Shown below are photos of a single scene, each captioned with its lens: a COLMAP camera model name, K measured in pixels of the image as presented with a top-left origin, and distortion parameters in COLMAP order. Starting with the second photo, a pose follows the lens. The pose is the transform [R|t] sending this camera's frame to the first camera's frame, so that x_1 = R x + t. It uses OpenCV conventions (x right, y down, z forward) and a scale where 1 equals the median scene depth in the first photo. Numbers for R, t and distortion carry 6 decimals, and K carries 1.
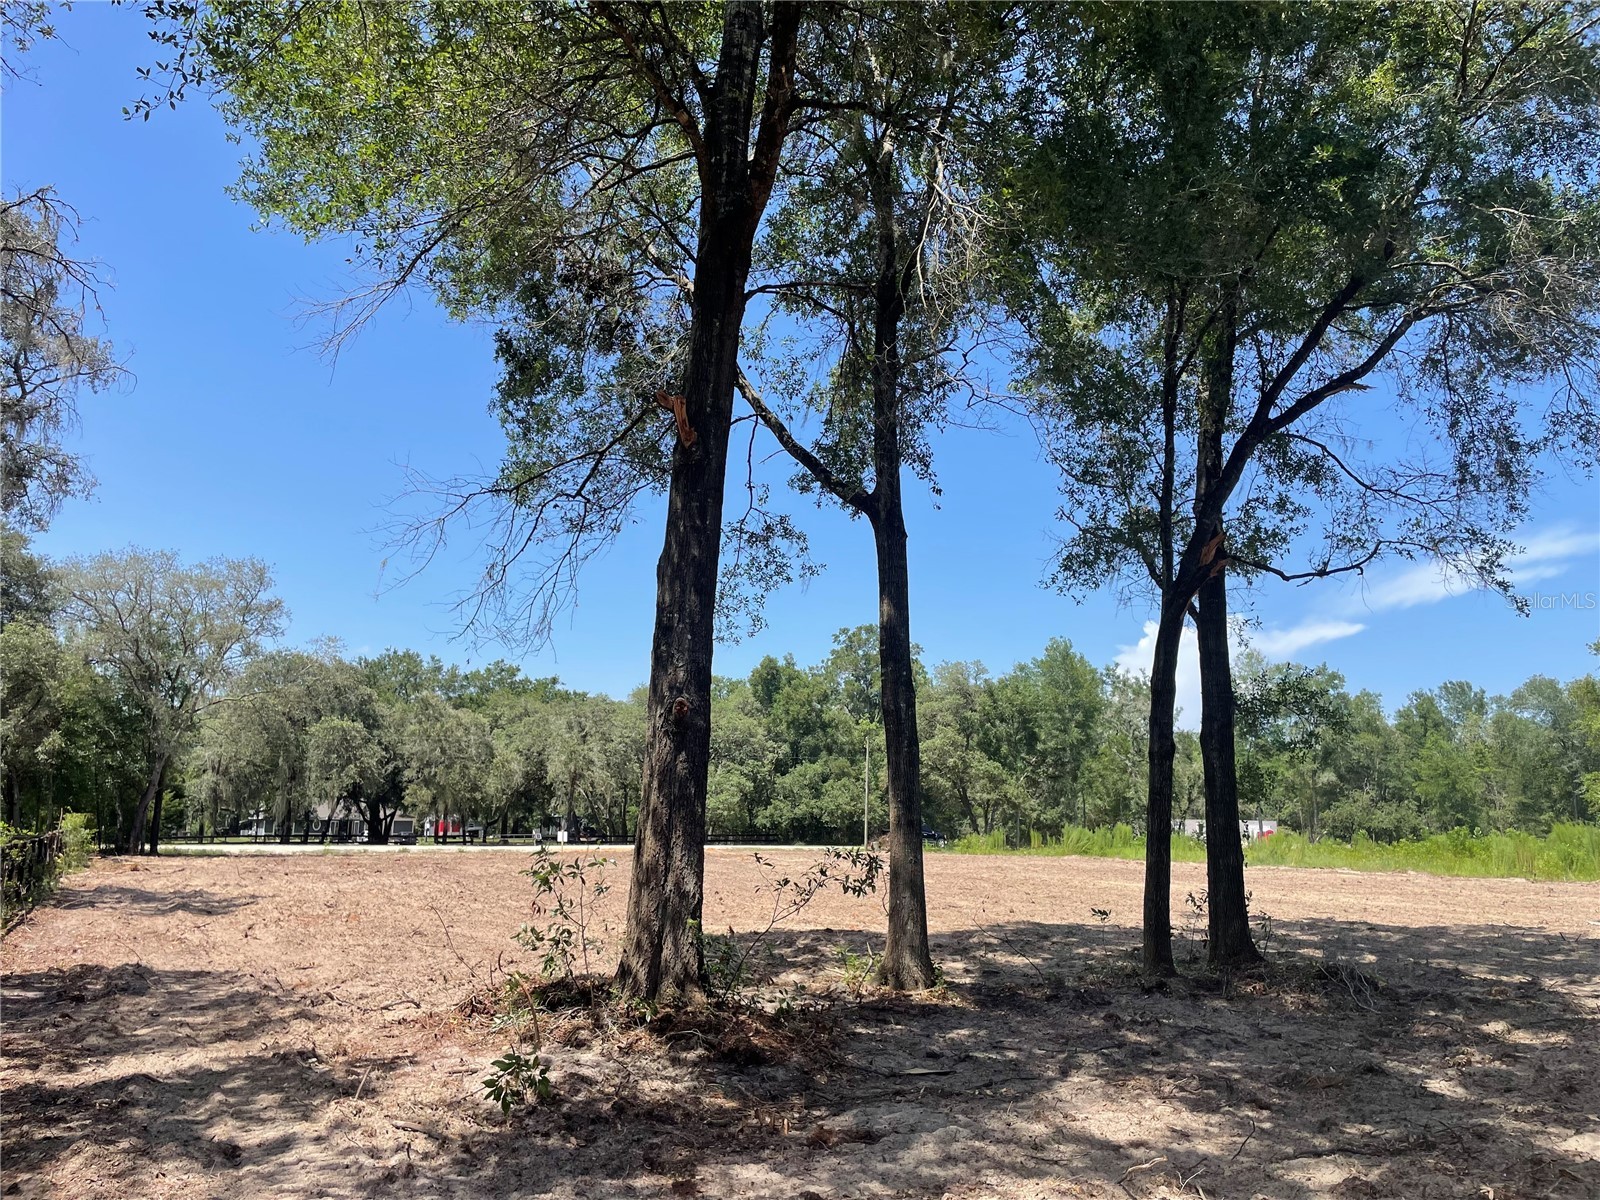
lens RADIAL K [[1214.4, 0, 800.0], [0, 1214.4, 600.0], [0, 0, 1]] dist [0.079545, -0.161048]
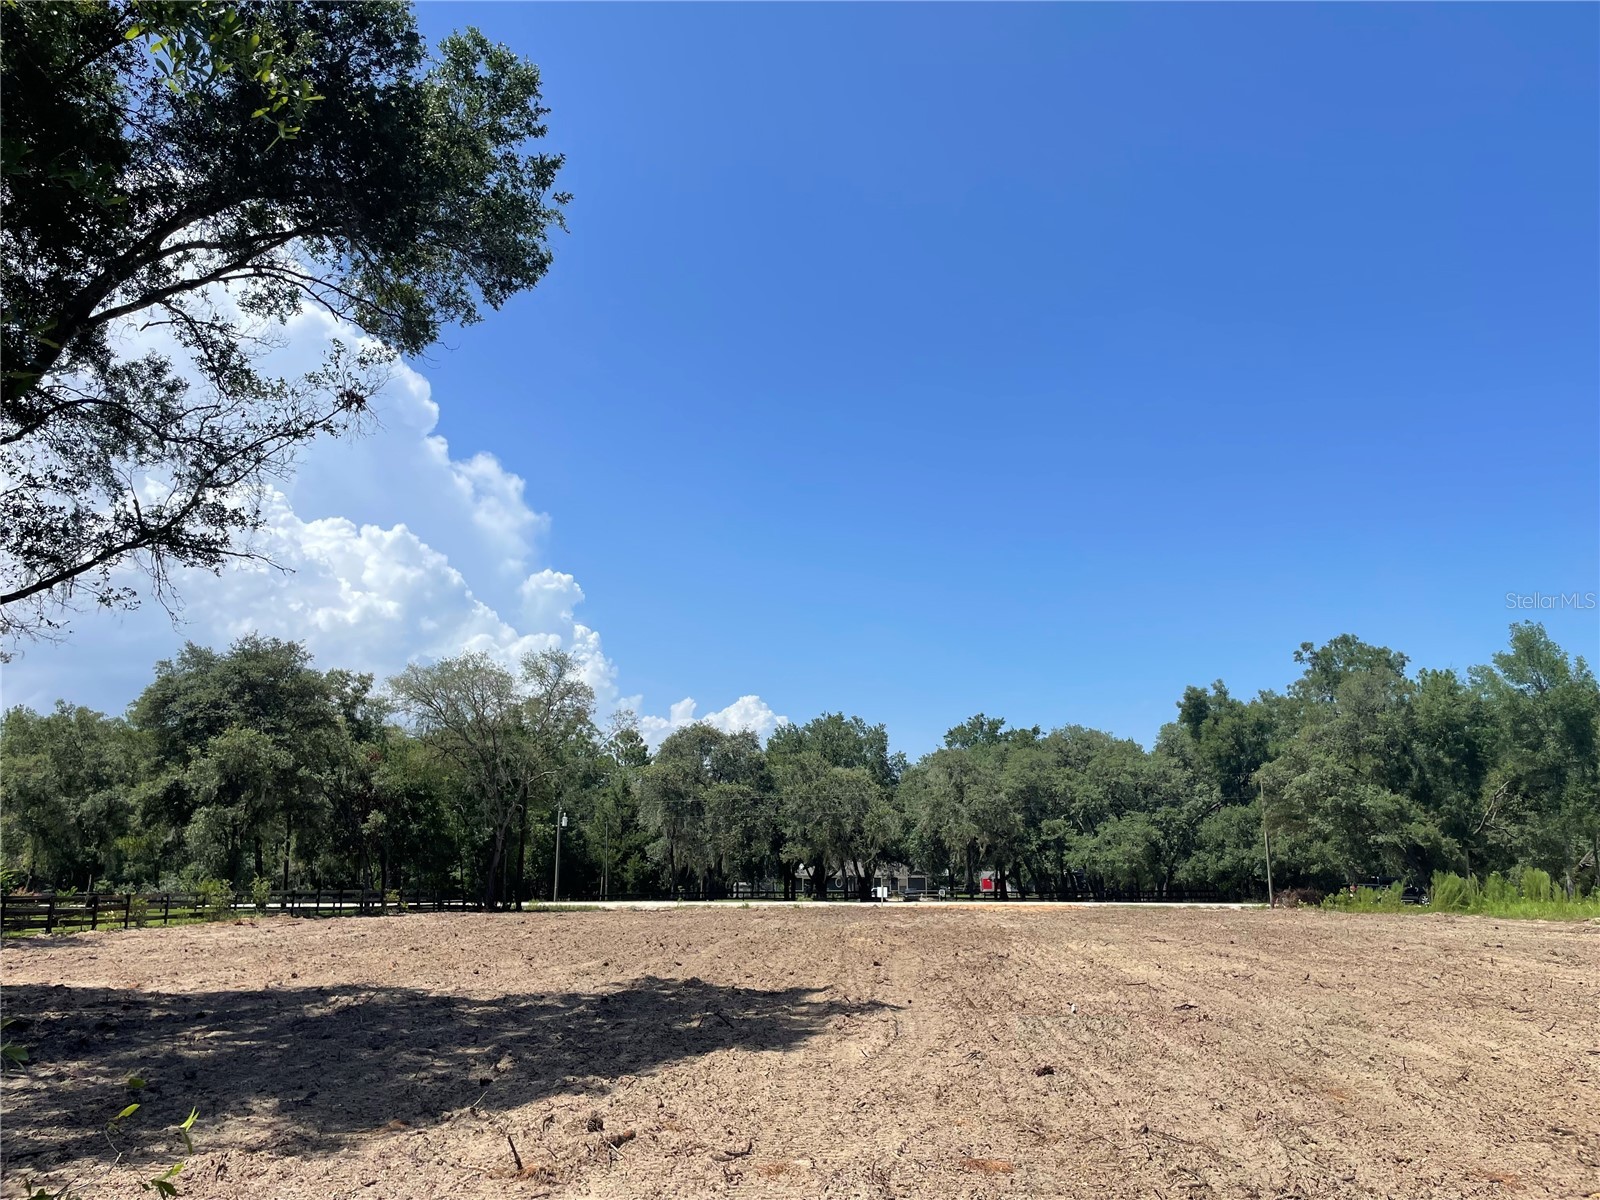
lens RADIAL K [[1211.1, 0, 796.5], [0, 1211.1, 573.9], [0, 0, 1]] dist [0.059241, -0.127842]
pose [[0.822833, -0.149997, -0.548131, 0.272932], [0.114019, 0.988499, -0.099344, 0.024230], [0.556728, 0.019246, 0.830472, 0.120036]]
